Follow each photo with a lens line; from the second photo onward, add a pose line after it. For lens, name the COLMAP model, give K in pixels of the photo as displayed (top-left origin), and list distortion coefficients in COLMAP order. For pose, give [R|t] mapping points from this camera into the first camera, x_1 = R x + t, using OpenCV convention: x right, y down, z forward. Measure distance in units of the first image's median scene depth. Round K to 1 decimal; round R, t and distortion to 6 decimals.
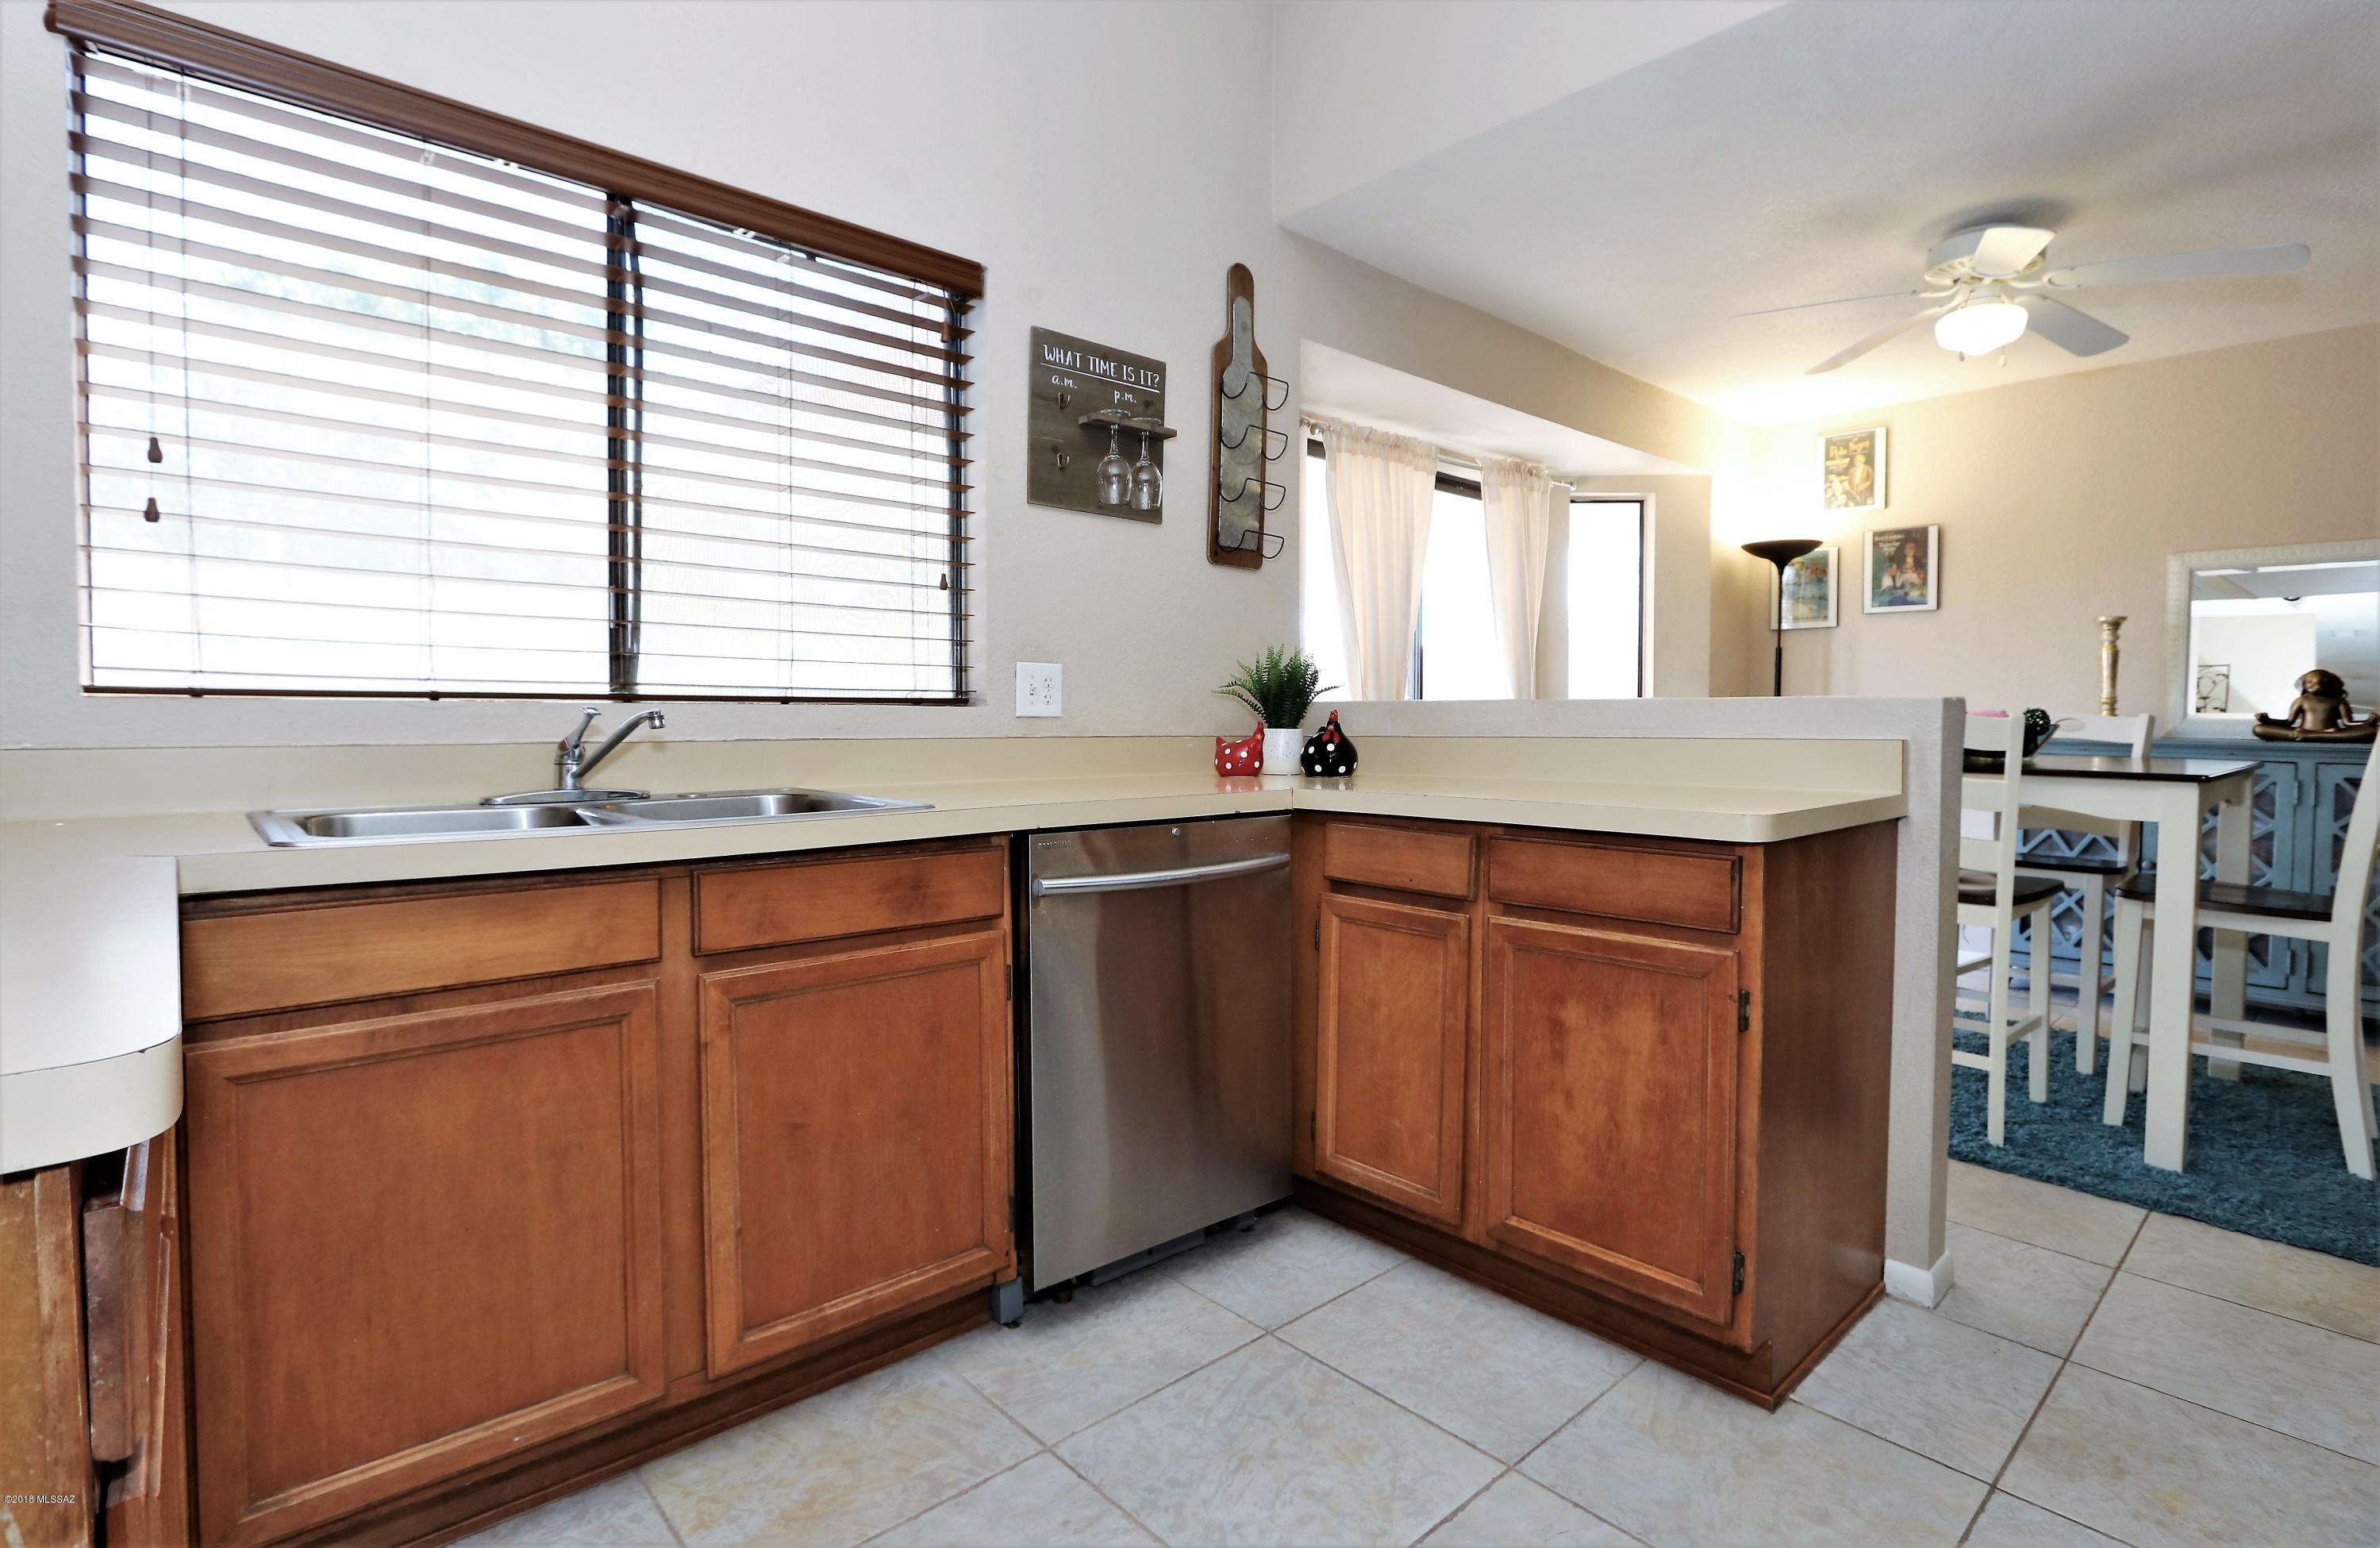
lens RADIAL K [[1139.3, 0, 1147.8], [0, 1139.3, 742.9], [0, 0, 1]] dist [-0.005312, 0.000497]
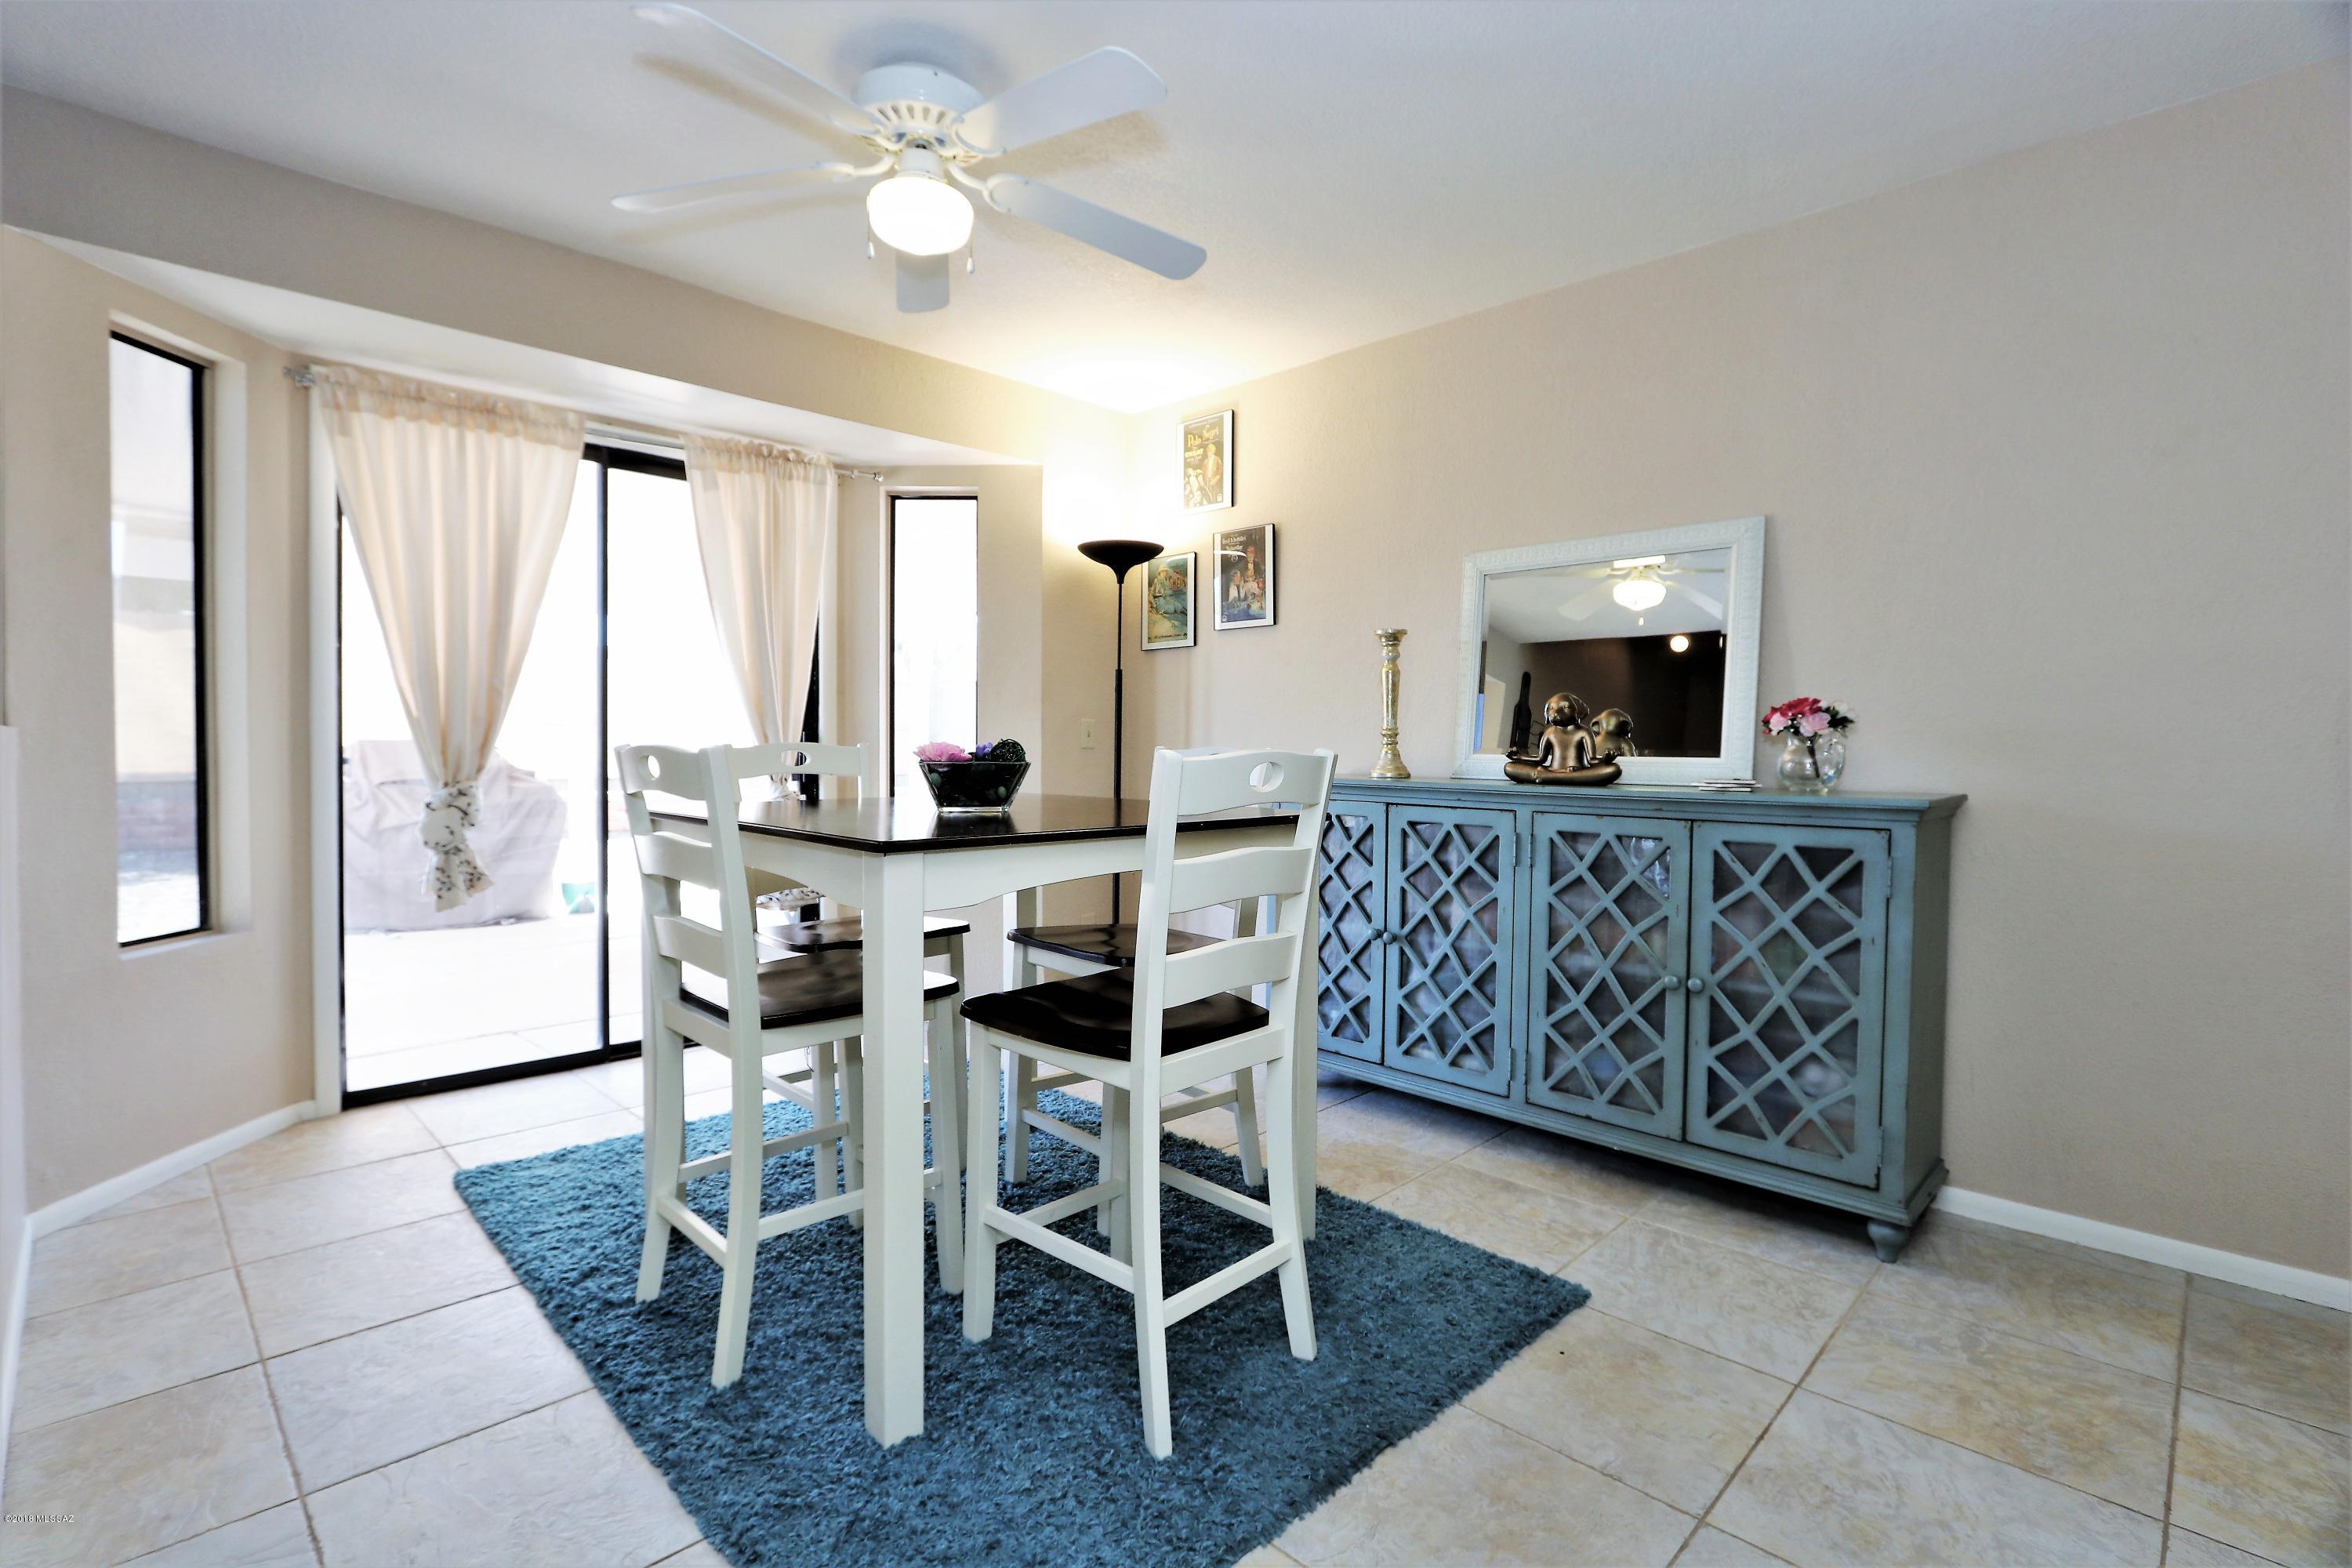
lens RADIAL K [[1090.5, 0, 1149.8], [0, 1090.5, 775.6], [0, 0, 1]] dist [-0.020473, 0.003560]
pose [[0.998706, 0.000136, 0.050853, 0.539227], [-0.000085, 0.999999, -0.001019, -0.004712], [-0.050853, 0.001013, 0.998706, 0.190882]]
